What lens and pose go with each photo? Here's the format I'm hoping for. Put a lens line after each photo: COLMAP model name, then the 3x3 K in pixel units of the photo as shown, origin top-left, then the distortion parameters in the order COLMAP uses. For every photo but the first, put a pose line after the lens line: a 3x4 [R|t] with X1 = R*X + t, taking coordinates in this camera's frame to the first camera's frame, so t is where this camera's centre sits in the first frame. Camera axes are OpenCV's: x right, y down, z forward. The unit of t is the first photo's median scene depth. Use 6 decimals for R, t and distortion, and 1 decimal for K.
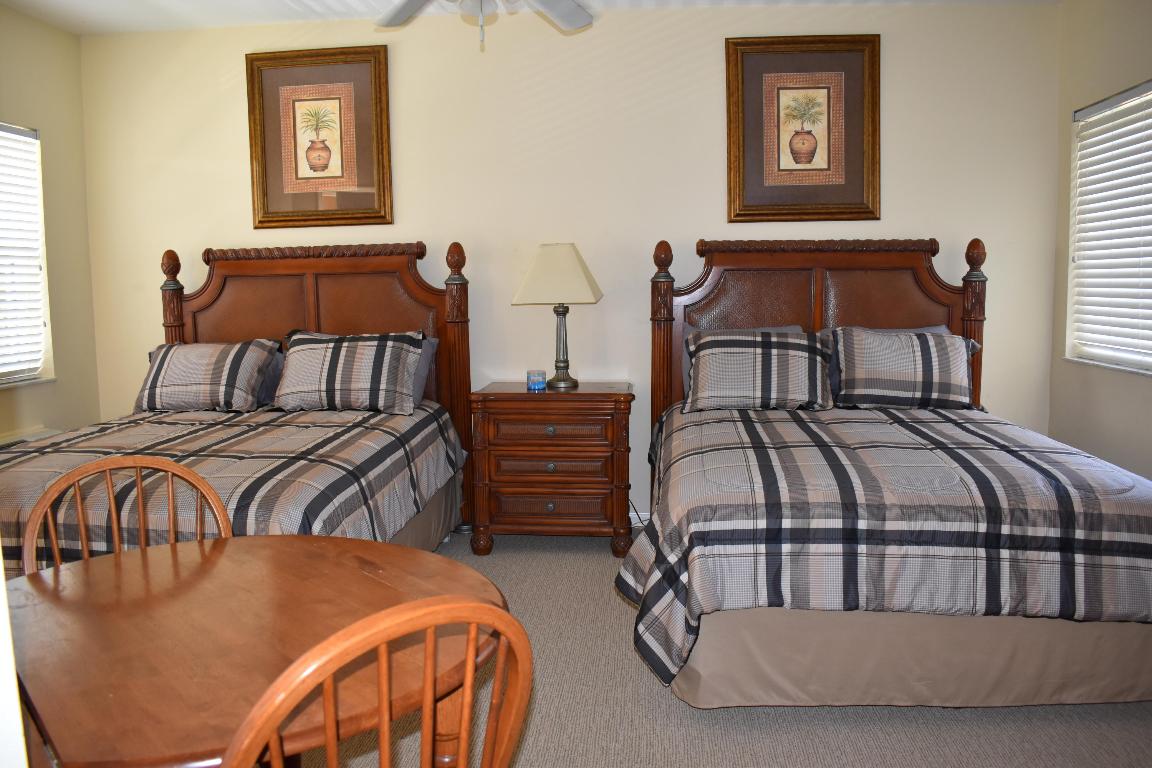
lens RADIAL K [[899.5, 0, 579.4], [0, 899.5, 382.6], [0, 0, 1]] dist [-0.086222, 0.001246]
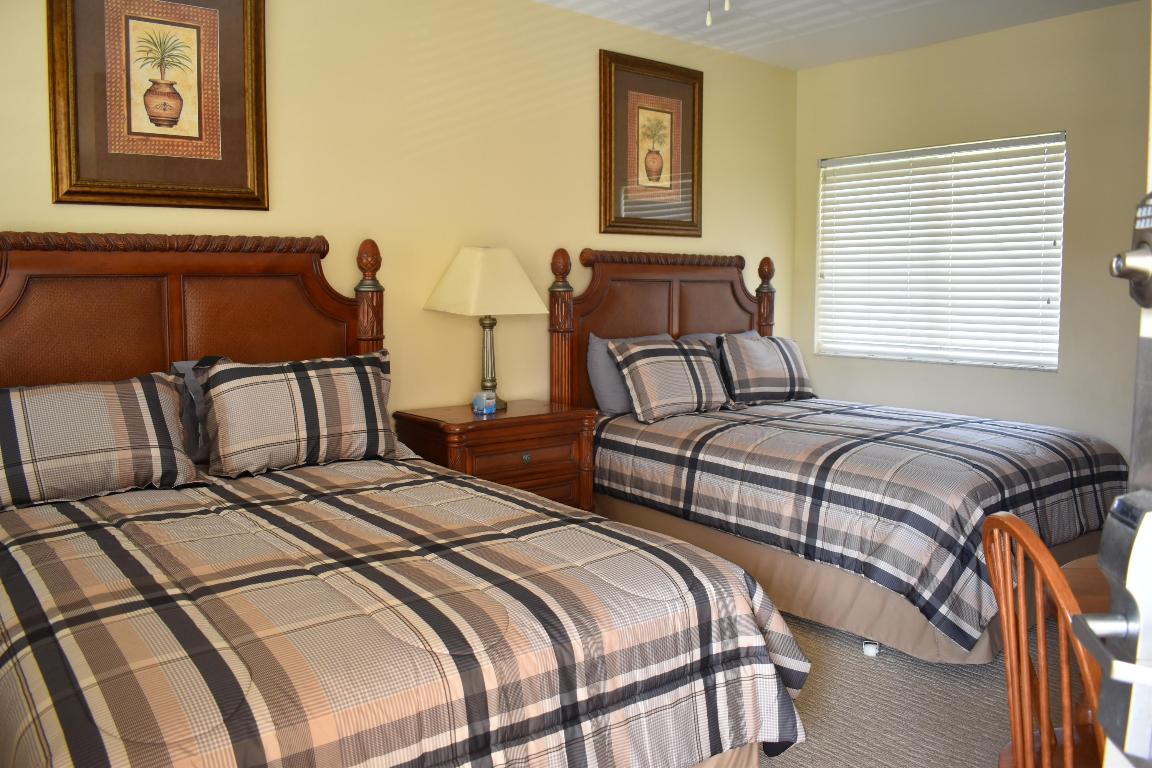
lens RADIAL K [[899.5, 0, 578.3], [0, 899.5, 386.6], [0, 0, 1]] dist [-0.086222, 0.001246]
pose [[0.709553, -0.064488, 0.701695, -0.577828], [0.061040, 0.997685, 0.029967, -0.037934], [-0.702004, 0.021569, 0.711847, 0.305012]]
